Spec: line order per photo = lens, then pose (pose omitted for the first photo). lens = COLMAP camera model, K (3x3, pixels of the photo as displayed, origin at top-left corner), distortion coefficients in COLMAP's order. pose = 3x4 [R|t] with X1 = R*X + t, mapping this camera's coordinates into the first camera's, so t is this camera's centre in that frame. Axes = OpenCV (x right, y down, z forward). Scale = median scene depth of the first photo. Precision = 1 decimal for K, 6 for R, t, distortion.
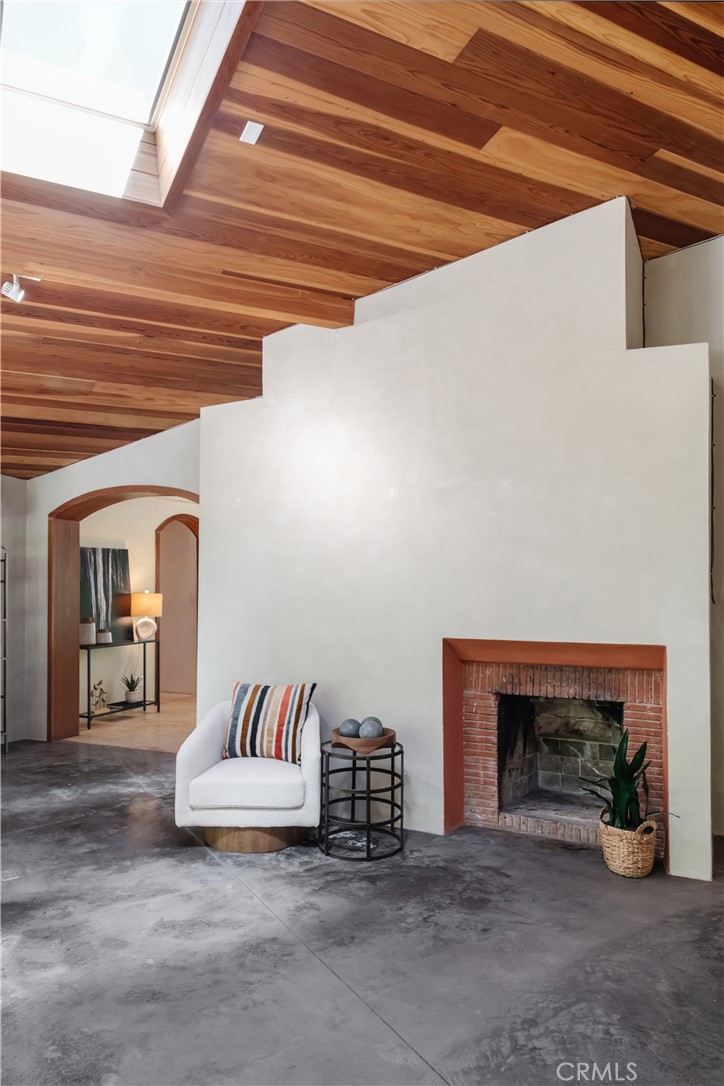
lens RADIAL K [[751.7, 0, 360.8], [0, 751.7, 544.2], [0, 0, 1]] dist [0.012565, 0.002561]
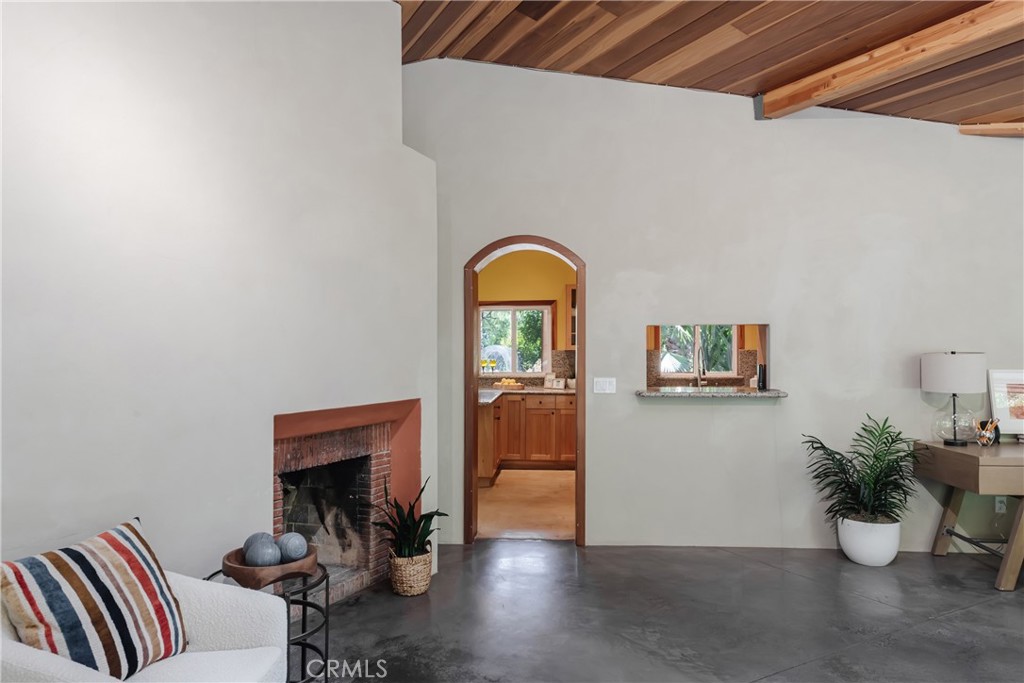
lens RADIAL K [[661.0, 0, 507.4], [0, 661.0, 335.0], [0, 0, 1]] dist [0.026107, -0.001472]
pose [[0.017734, 0.028468, 0.999437, -0.619555], [-0.041427, 0.998757, -0.027714, 0.047494], [-0.998984, -0.040912, 0.018891, 0.751758]]
